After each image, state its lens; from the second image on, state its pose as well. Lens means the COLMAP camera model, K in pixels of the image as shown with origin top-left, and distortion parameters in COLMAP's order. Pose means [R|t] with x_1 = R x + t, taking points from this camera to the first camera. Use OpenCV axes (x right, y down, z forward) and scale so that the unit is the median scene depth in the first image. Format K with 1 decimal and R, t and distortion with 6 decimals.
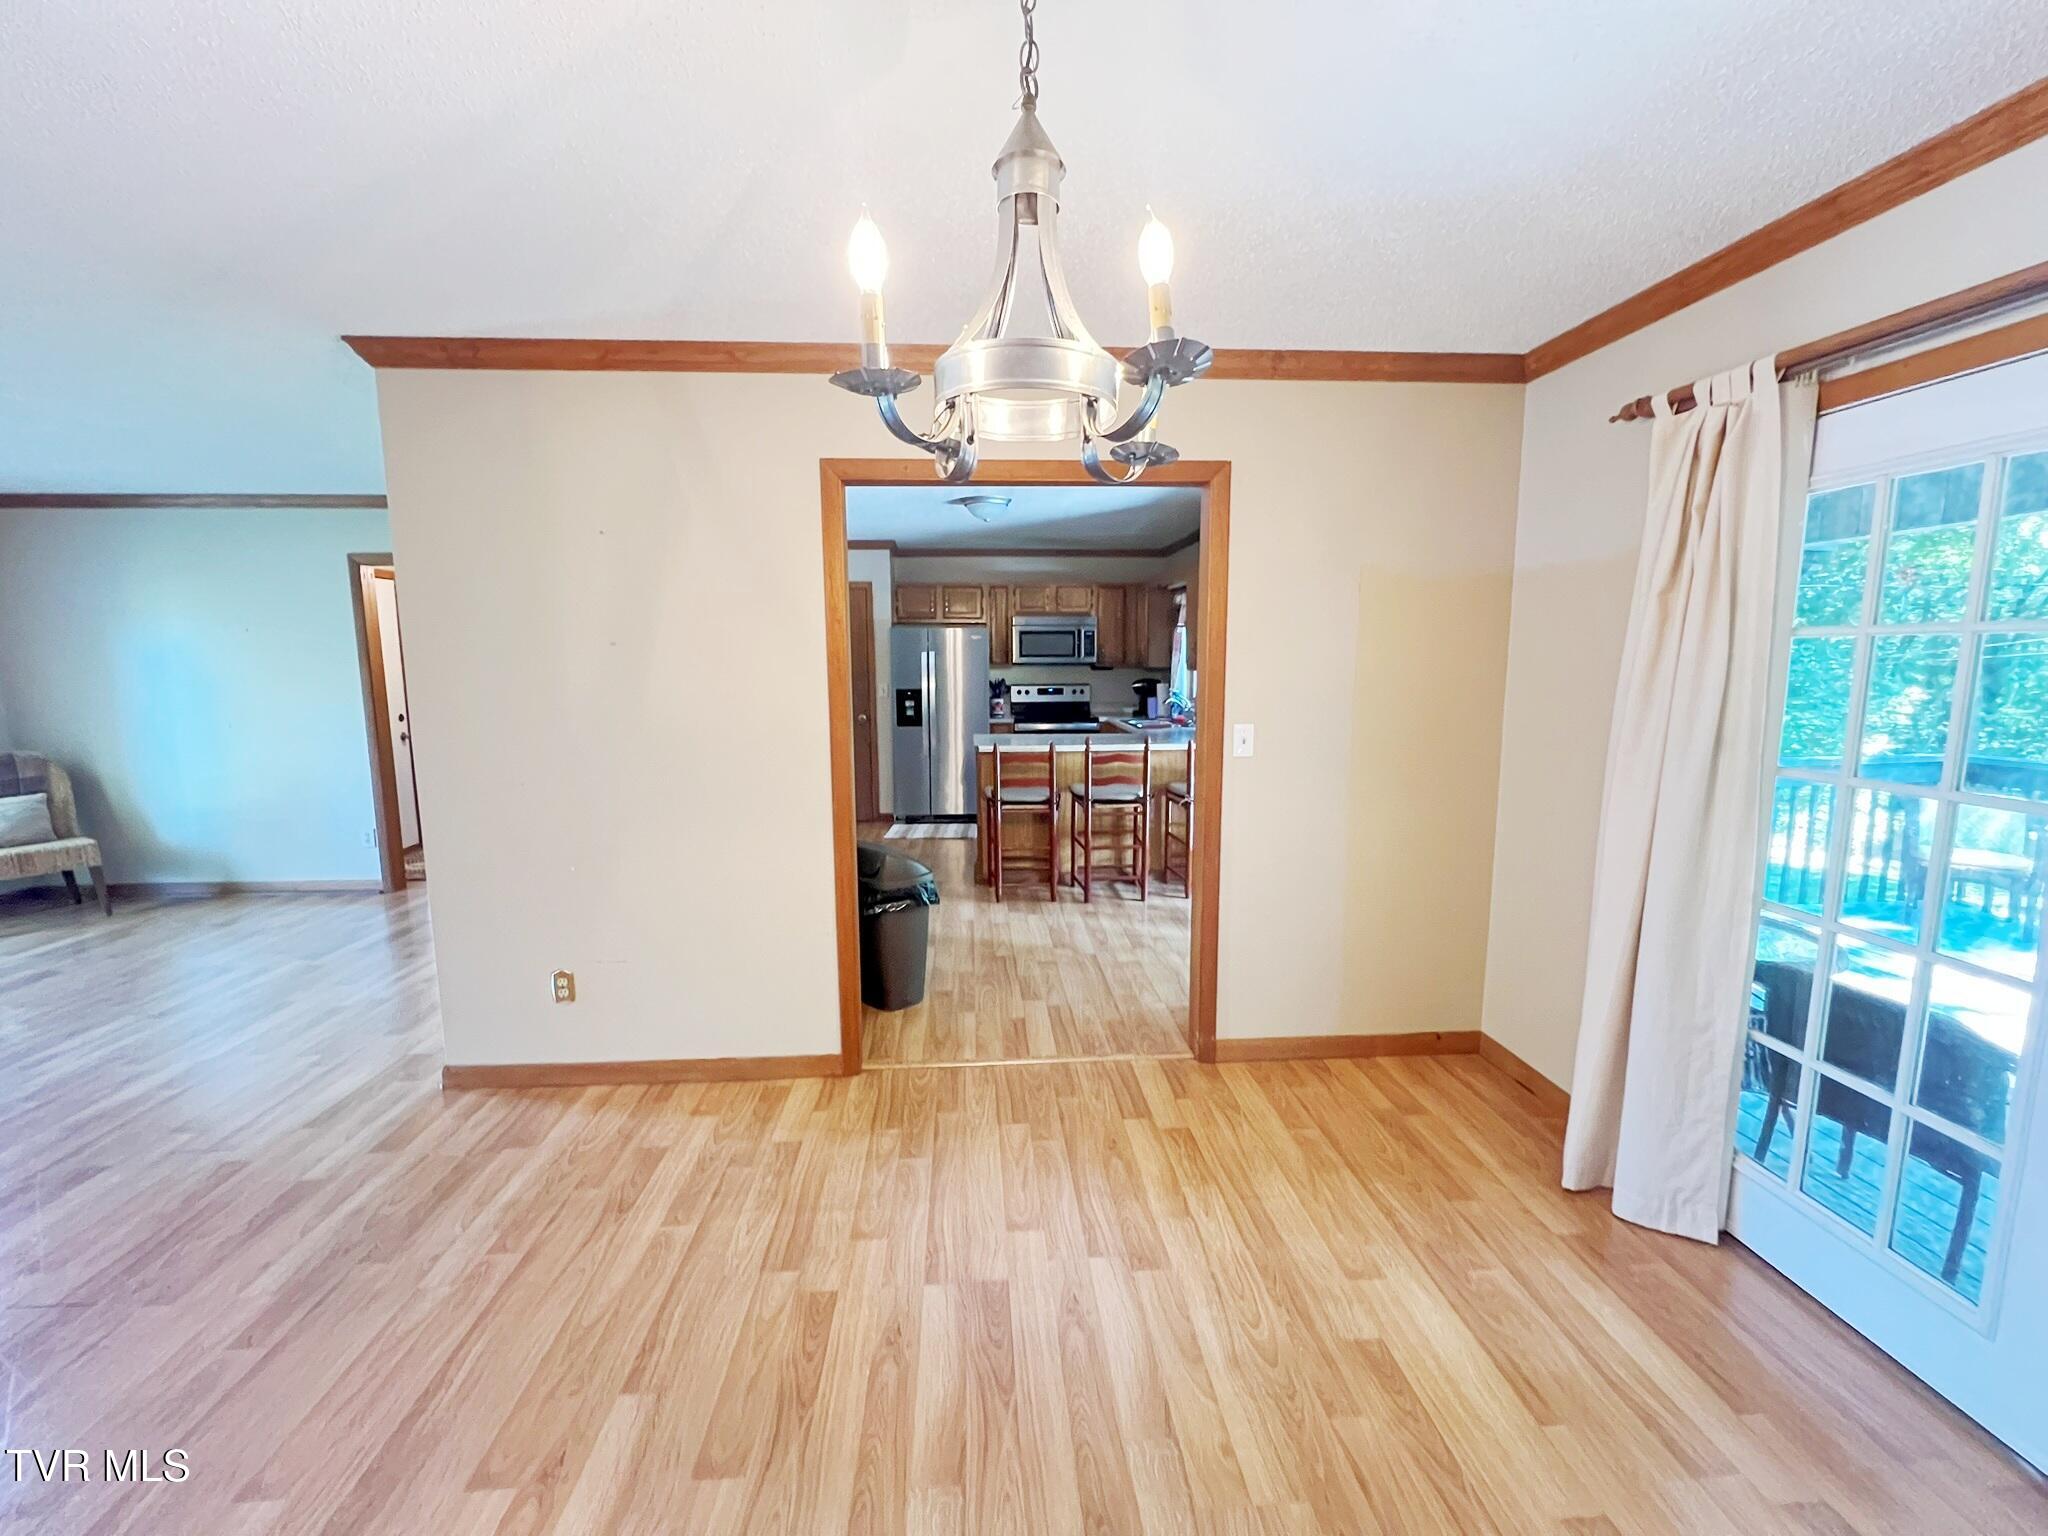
lens RADIAL K [[828.0, 0, 1022.0], [0, 828.0, 770.5], [0, 0, 1]] dist [0.000120, -0.000413]
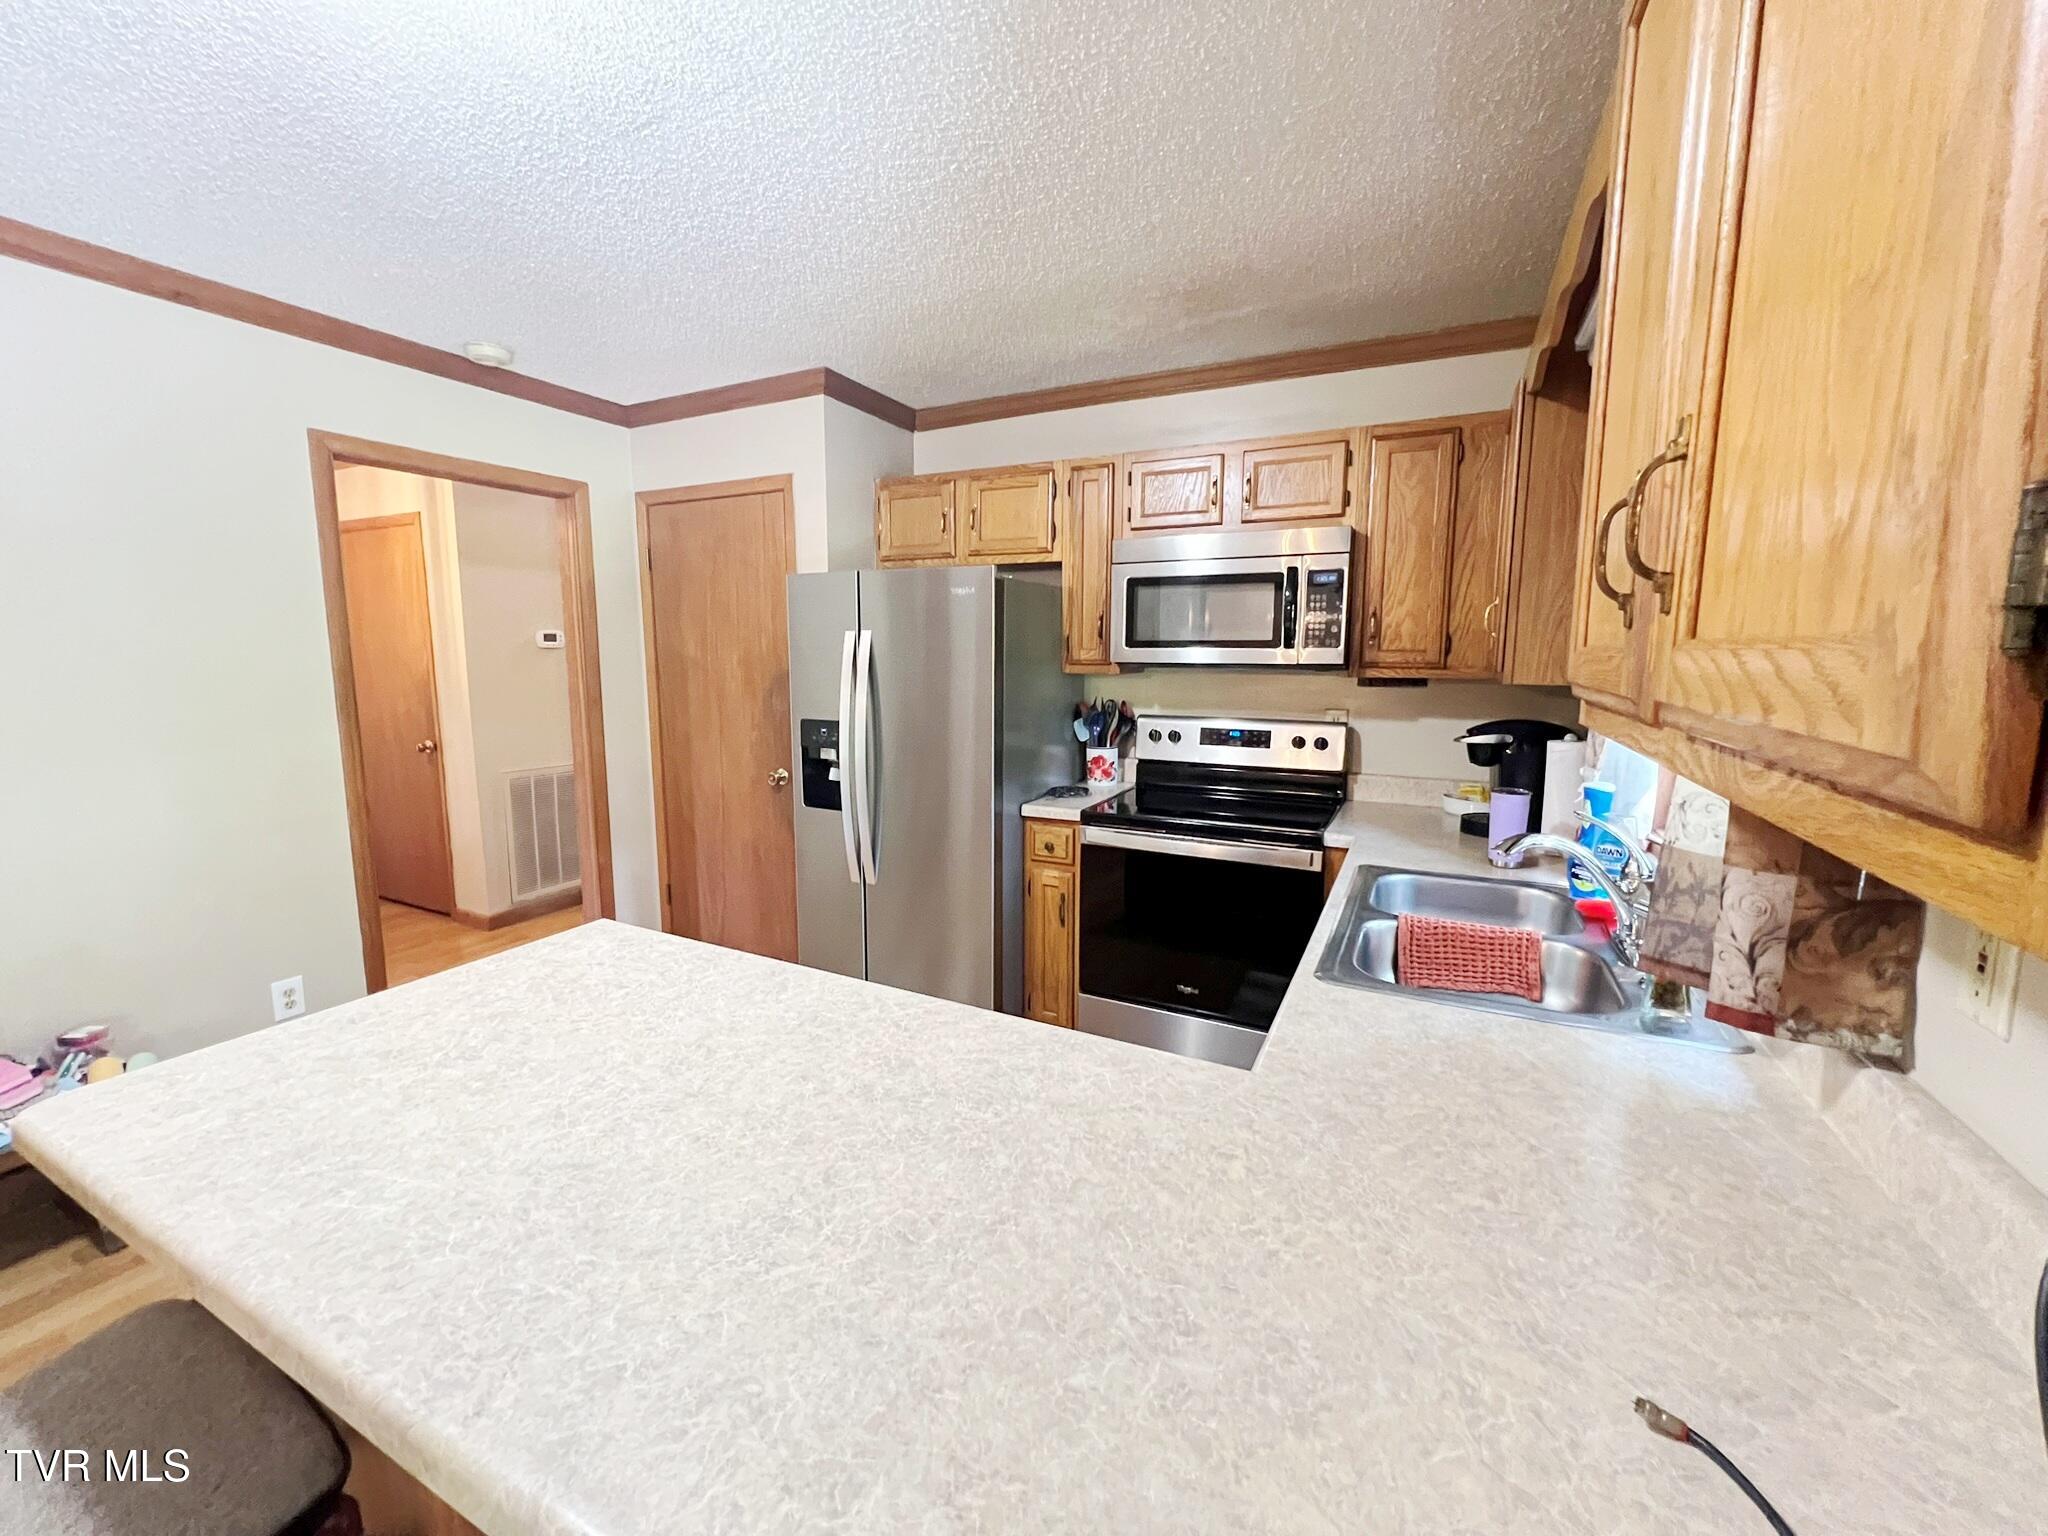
lens RADIAL K [[828.0, 0, 1021.8], [0, 828.0, 758.3], [0, 0, 1]] dist [0.000120, -0.000413]
pose [[0.861620, 0.075403, -0.501922, 0.142425], [-0.072682, 0.997041, 0.025015, -0.088771], [0.502324, 0.014927, 0.864551, 0.623502]]
